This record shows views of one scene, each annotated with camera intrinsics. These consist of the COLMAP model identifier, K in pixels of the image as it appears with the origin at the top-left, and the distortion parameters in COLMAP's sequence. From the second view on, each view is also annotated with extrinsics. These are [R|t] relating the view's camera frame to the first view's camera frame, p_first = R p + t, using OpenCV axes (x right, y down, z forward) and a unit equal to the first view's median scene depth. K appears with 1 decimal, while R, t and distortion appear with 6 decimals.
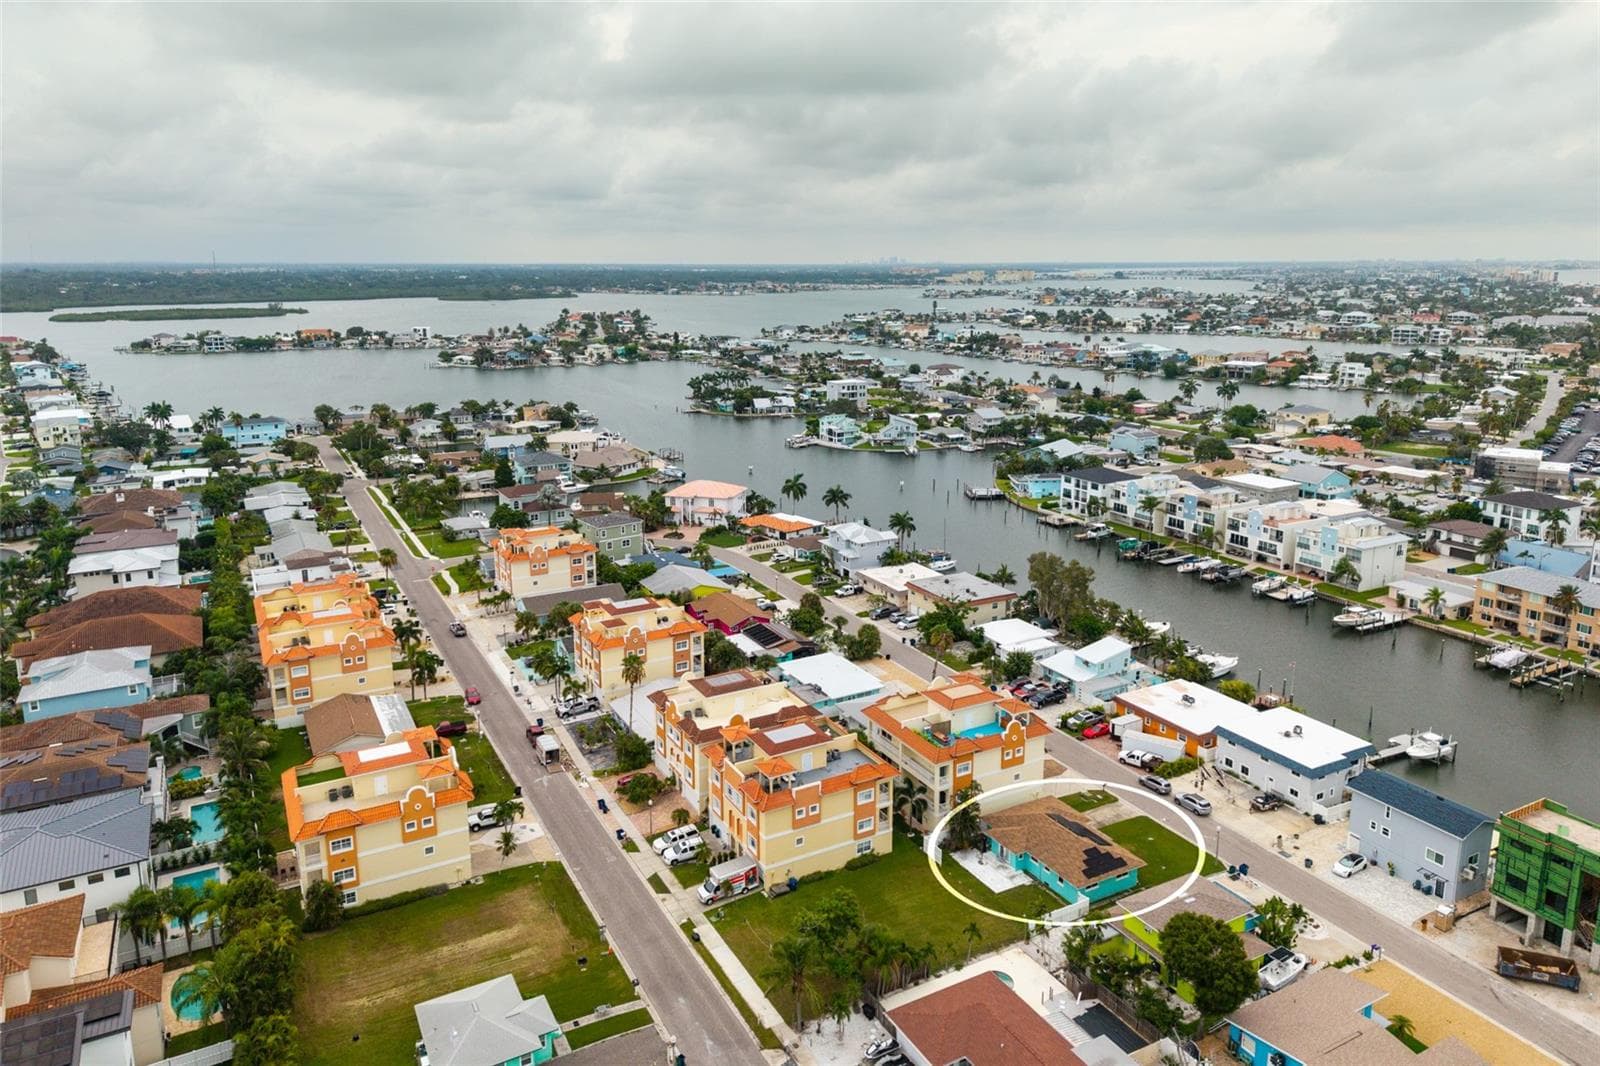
lens RADIAL K [[1064.6, 0, 805.3], [0, 1064.6, 492.1], [0, 0, 1]] dist [0.064997, -0.054163]
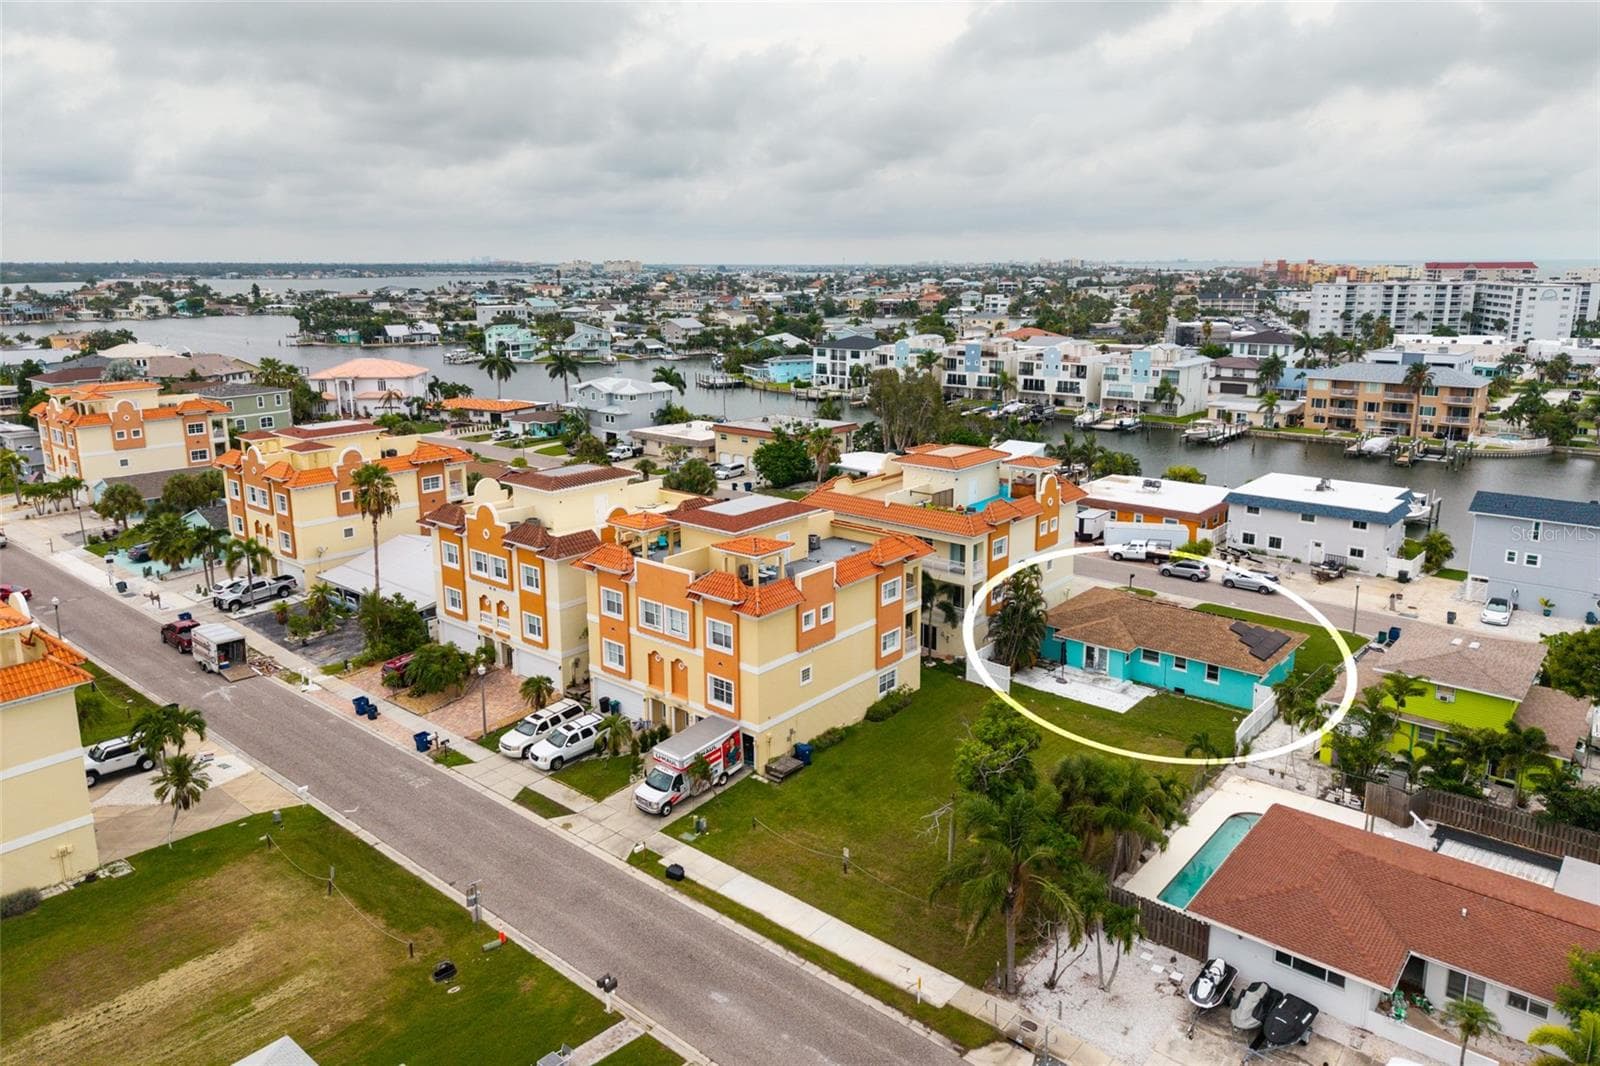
lens RADIAL K [[1064.6, 0, 805.3], [0, 1064.6, 492.1], [0, 0, 1]] dist [0.064997, -0.054163]
pose [[0.934012, -0.077183, 0.348803, -0.140445], [0.078606, 0.996855, 0.010094, 0.171308], [-0.348485, 0.017990, 0.937142, 0.370643]]
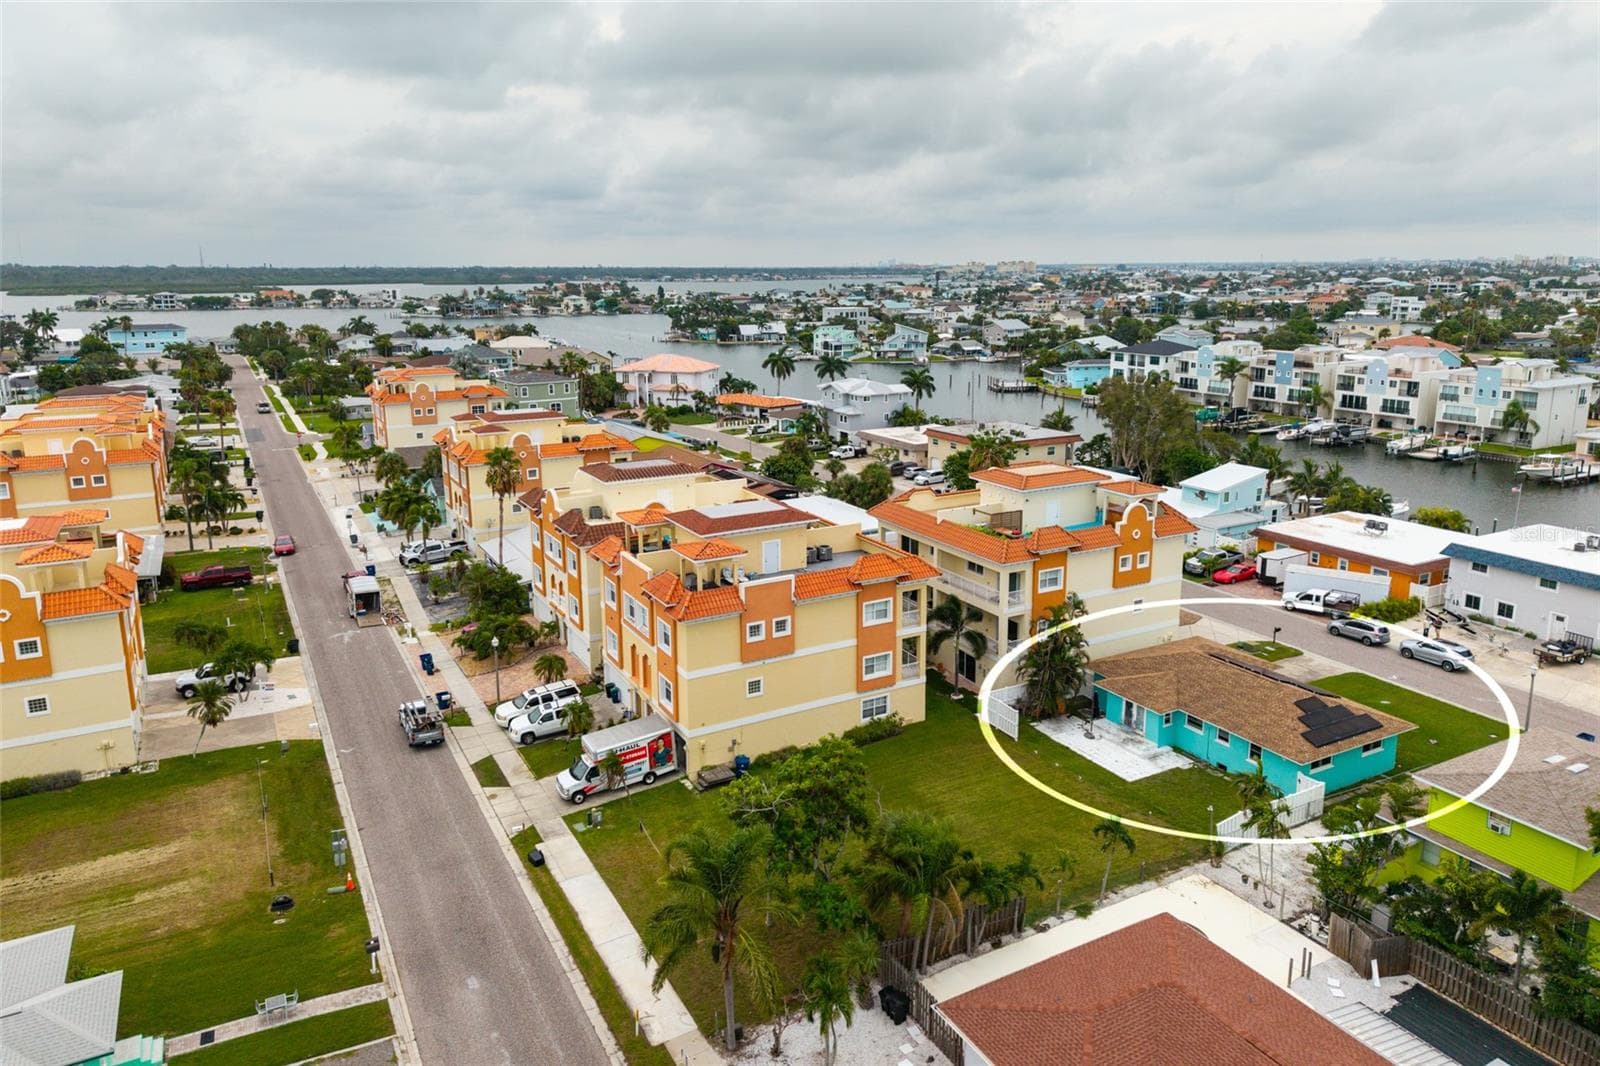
lens RADIAL K [[1064.6, 0, 805.3], [0, 1064.6, 492.1], [0, 0, 1]] dist [0.064997, -0.054163]
pose [[0.999987, -0.005044, 0.000256, 0.015127], [0.005046, 0.999969, -0.005981, 0.174798], [-0.000226, 0.005982, 0.999982, 0.354954]]
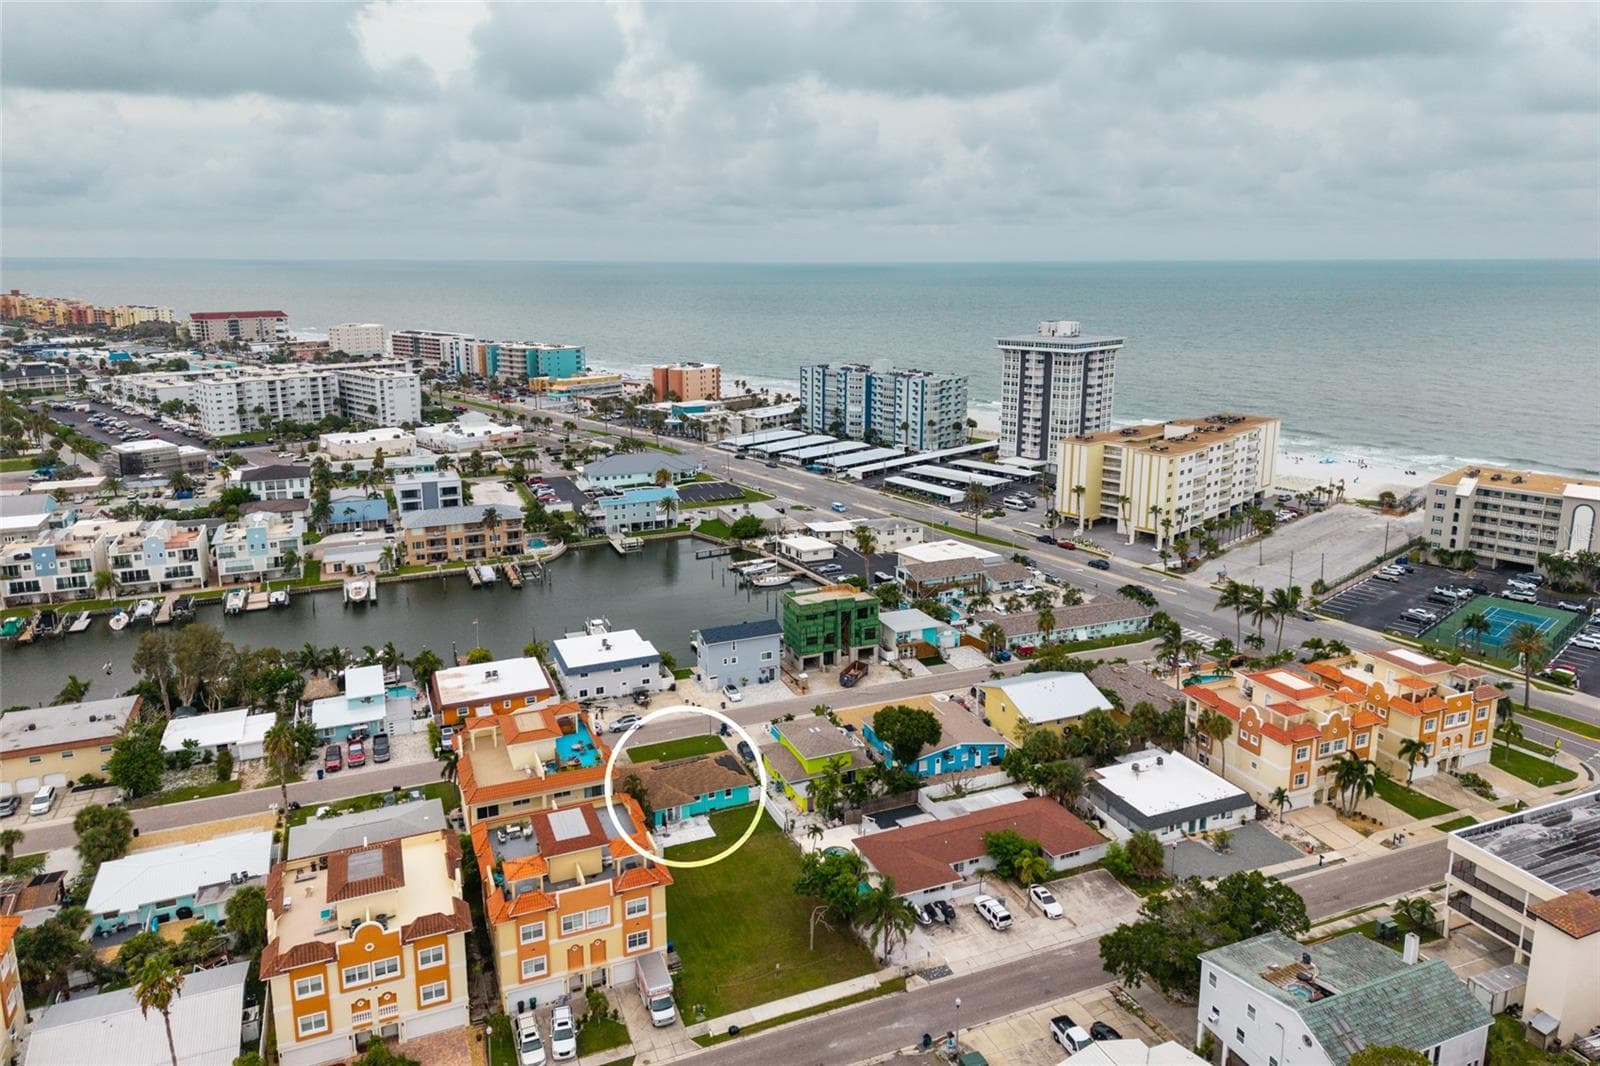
lens RADIAL K [[1064.6, 0, 805.3], [0, 1064.6, 492.1], [0, 0, 1]] dist [0.064997, -0.054163]
pose [[0.104000, -0.213978, 0.971286, -0.597970], [0.211693, 0.958967, 0.188597, -0.112394], [-0.971787, 0.186000, 0.145030, 0.512594]]
